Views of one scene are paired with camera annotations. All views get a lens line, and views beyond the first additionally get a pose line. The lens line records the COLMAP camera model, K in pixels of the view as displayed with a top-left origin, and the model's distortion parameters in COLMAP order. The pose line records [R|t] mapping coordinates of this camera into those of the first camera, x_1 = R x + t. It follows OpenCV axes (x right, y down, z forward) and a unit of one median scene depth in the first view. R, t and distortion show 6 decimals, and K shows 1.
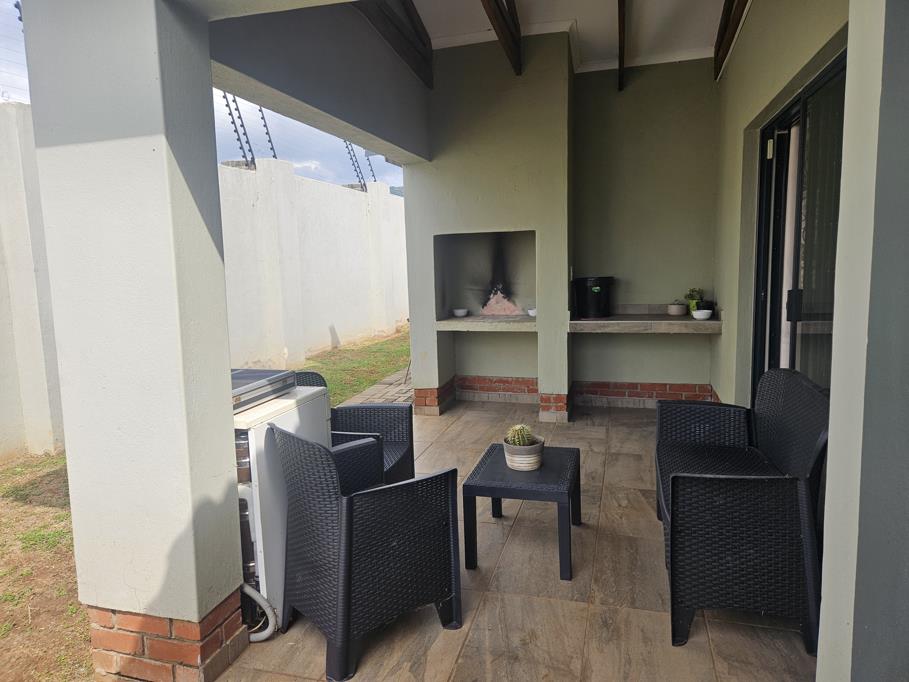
lens RADIAL K [[603.6, 0, 453.2], [0, 603.6, 323.5], [0, 0, 1]] dist [0.043159, -0.040664]
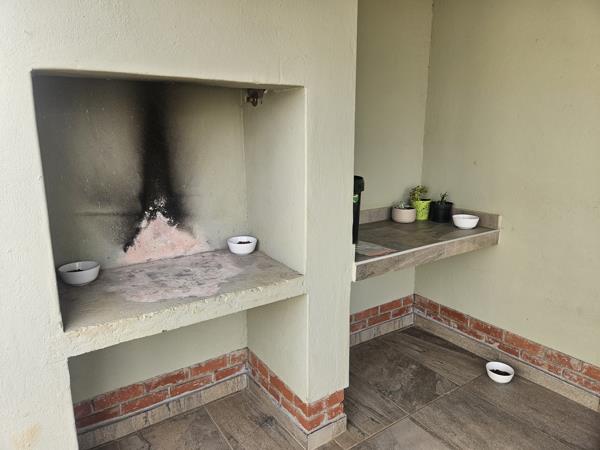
lens RADIAL K [[398.4, 0, 299.2], [0, 398.4, 213.5], [0, 0, 1]] dist [0.043159, -0.040664]
pose [[0.648782, -0.117265, 0.751885, -0.096220], [0.070854, 0.993072, 0.093742, -0.075240], [-0.757669, -0.007544, 0.652596, 0.699528]]
